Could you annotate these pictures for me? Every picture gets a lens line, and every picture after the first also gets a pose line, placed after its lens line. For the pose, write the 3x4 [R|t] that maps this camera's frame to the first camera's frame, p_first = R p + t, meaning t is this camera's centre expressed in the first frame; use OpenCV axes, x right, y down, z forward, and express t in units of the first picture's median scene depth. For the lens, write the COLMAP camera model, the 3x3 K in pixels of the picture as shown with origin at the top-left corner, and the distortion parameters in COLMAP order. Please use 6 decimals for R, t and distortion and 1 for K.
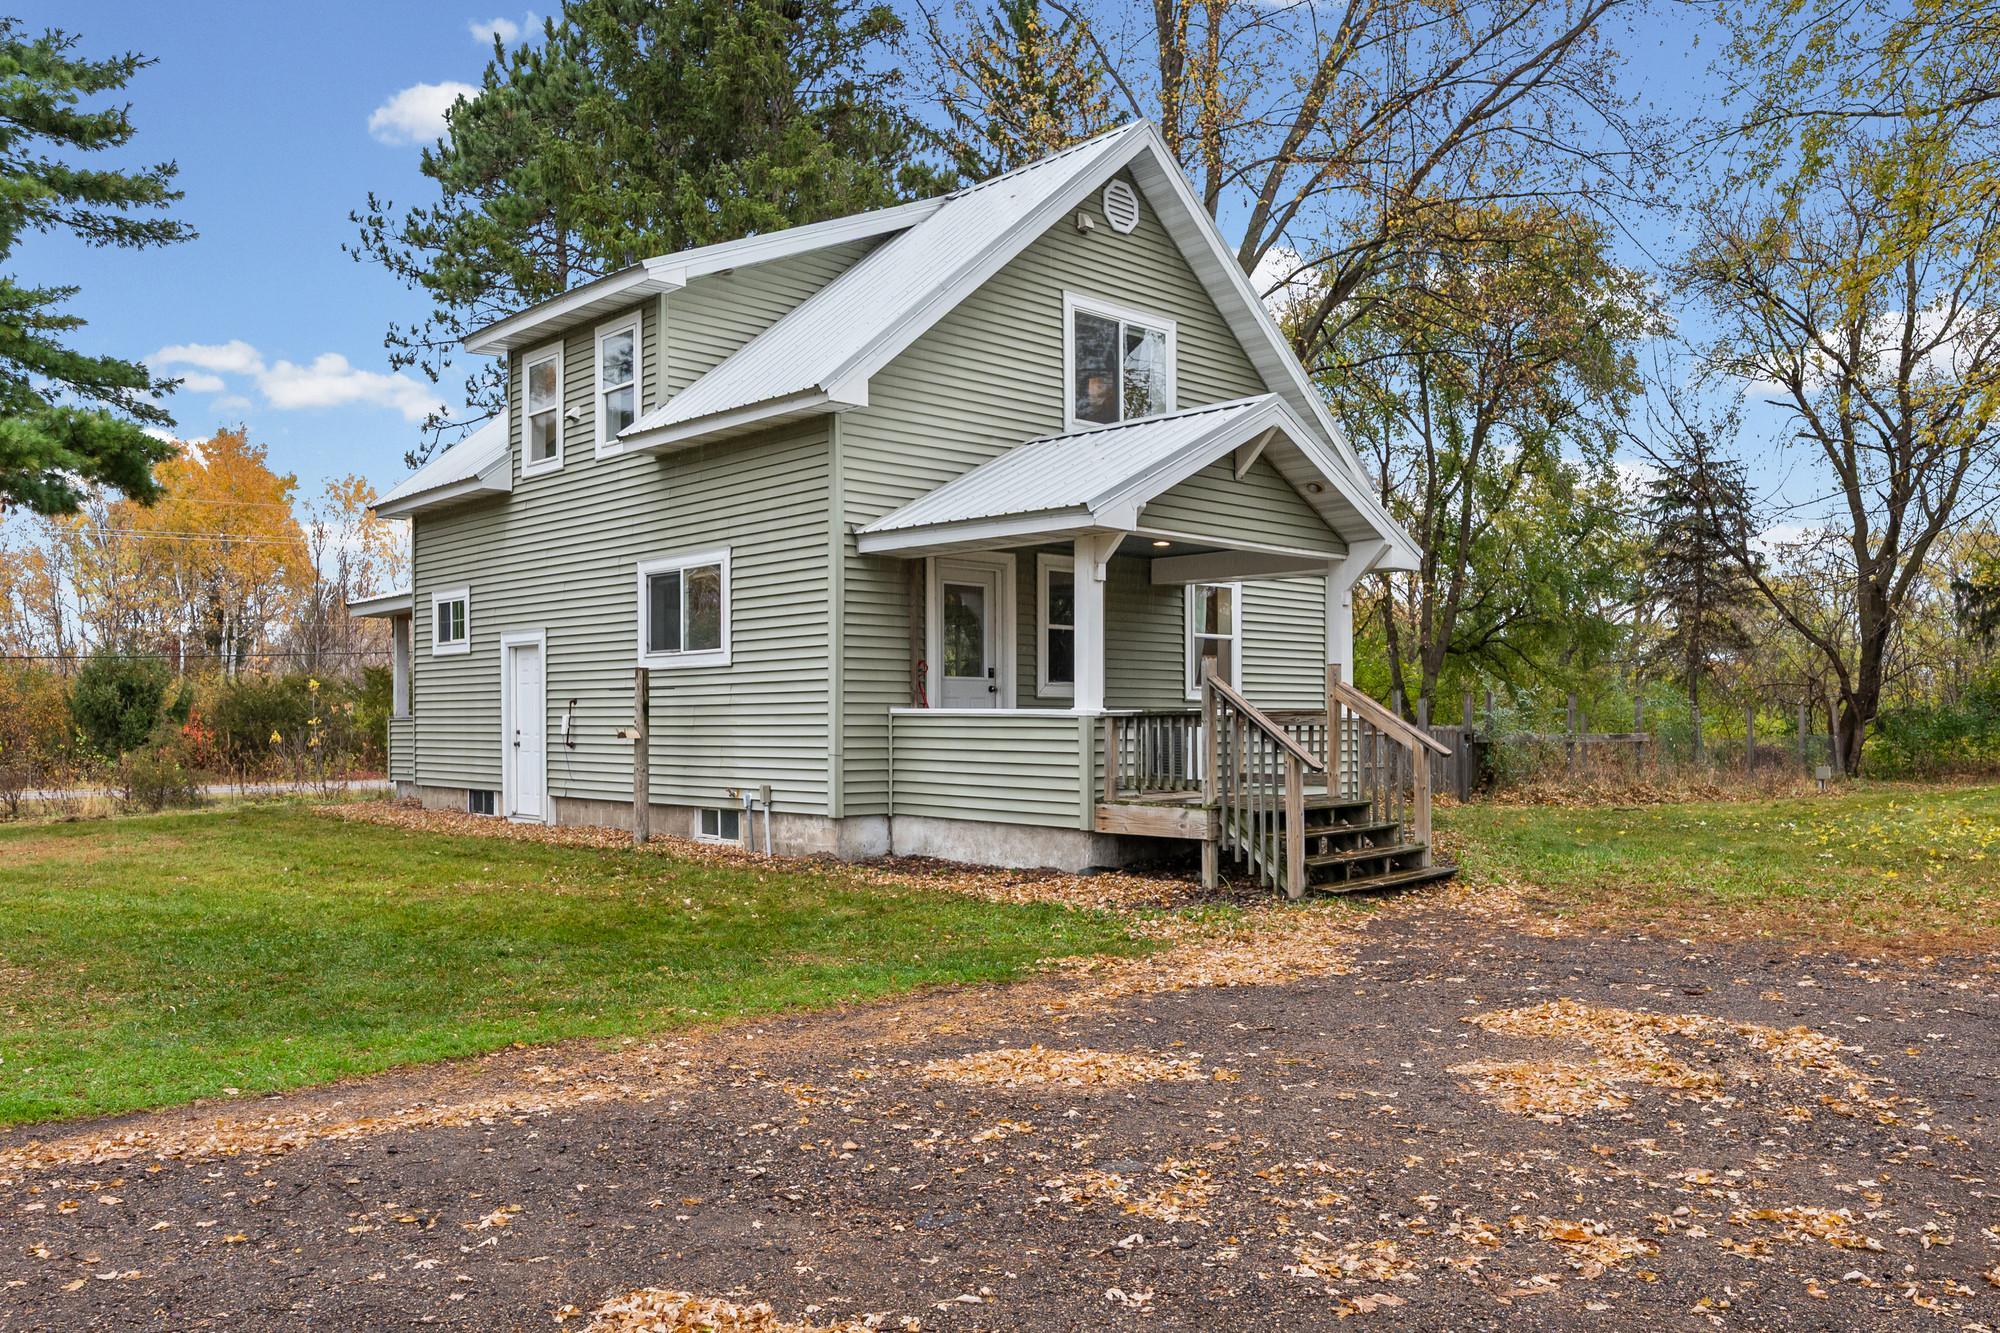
lens RADIAL K [[1506.6, 0, 941.5], [0, 1506.6, 687.2], [0, 0, 1]] dist [-0.014621, 0.018218]
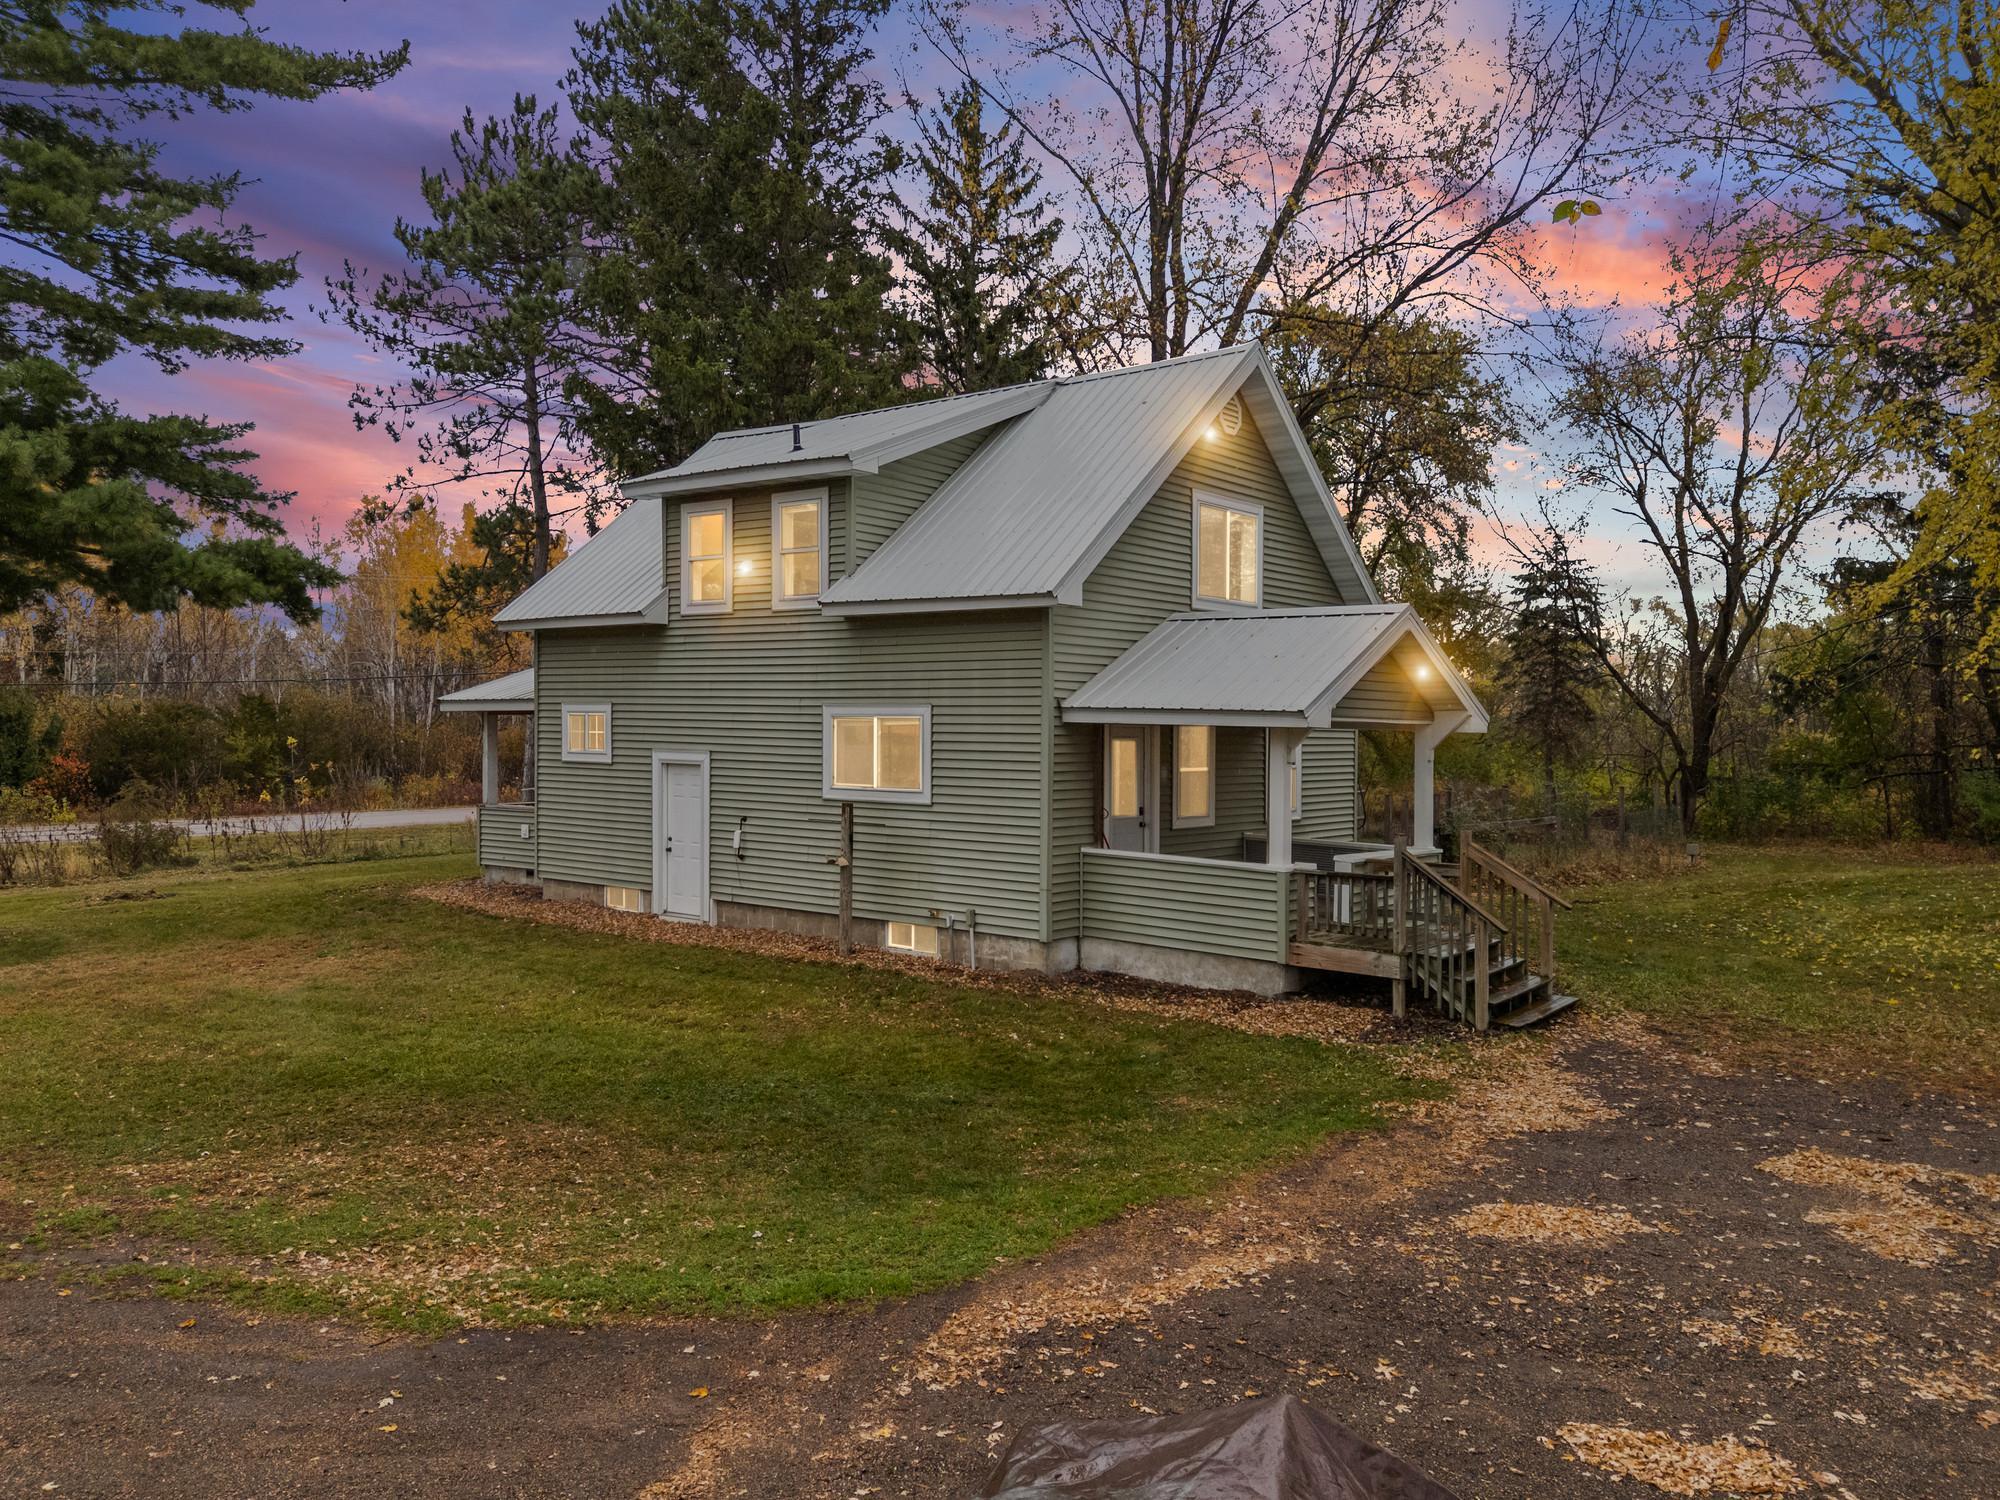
lens RADIAL K [[1465.4, 0, 929.2], [0, 1465.4, 706.8], [0, 0, 1]] dist [0.055131, -0.033183]
pose [[0.990461, 0.012469, 0.137226, -0.264733], [-0.014382, 0.999813, 0.012960, -0.094186], [-0.137038, -0.014810, 0.990455, -0.122770]]
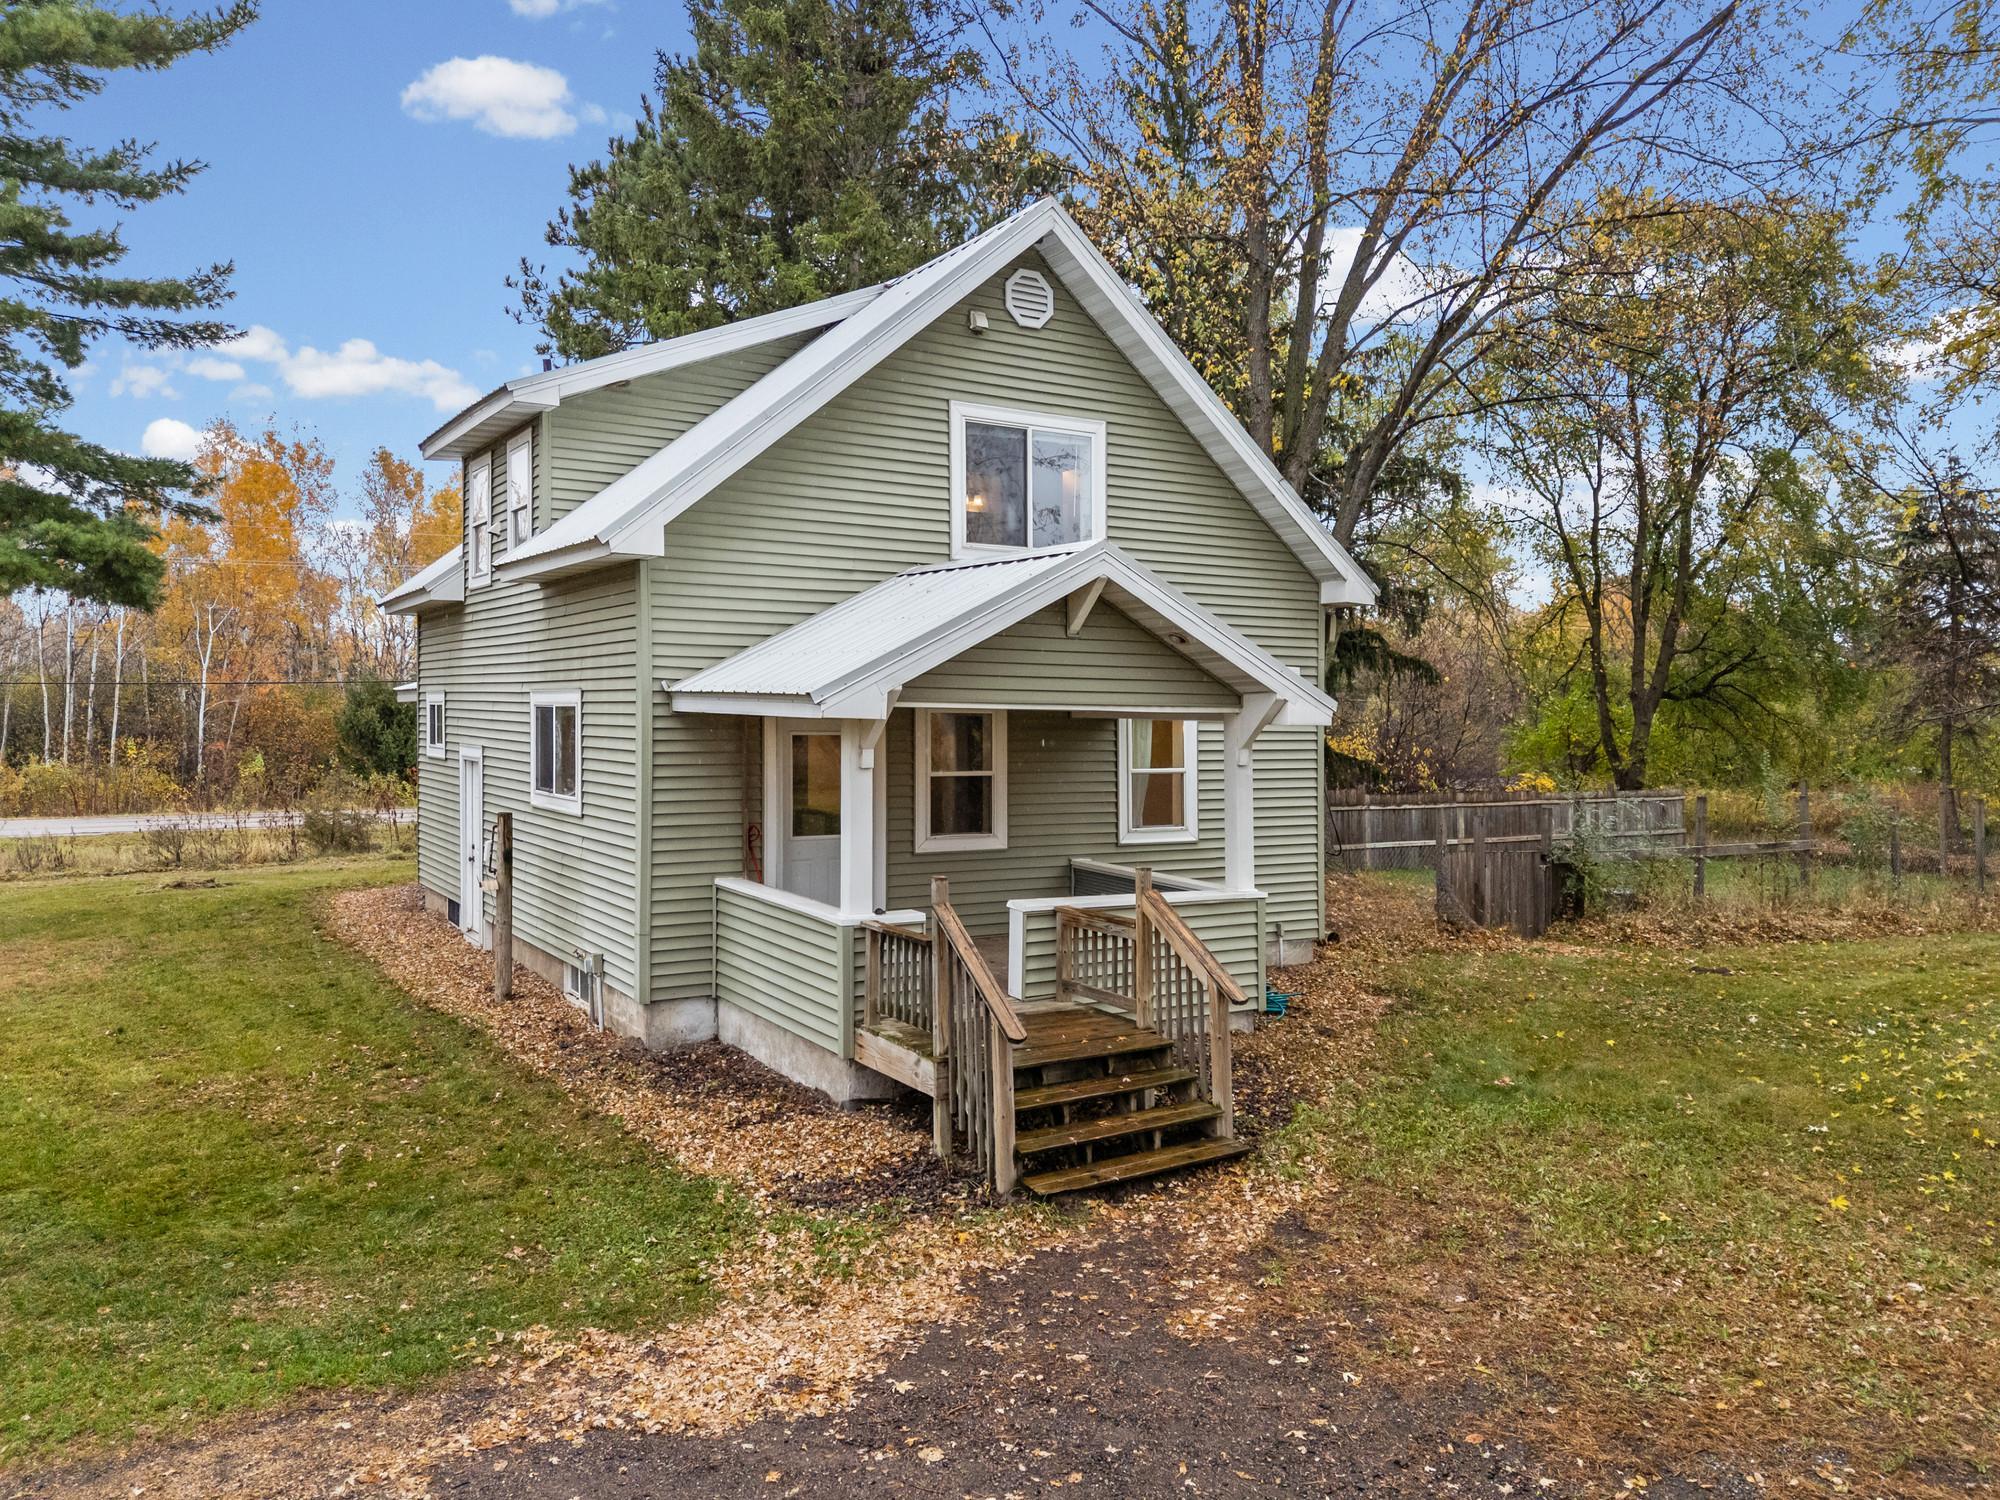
lens RADIAL K [[1465.4, 0, 957.0], [0, 1465.4, 667.0], [0, 0, 1]] dist [0.055131, -0.033183]
pose [[0.981995, 0.001902, -0.188899, 0.231038], [-0.003263, 0.999971, -0.006890, -0.090052], [0.188881, 0.007382, 0.981972, 0.129934]]
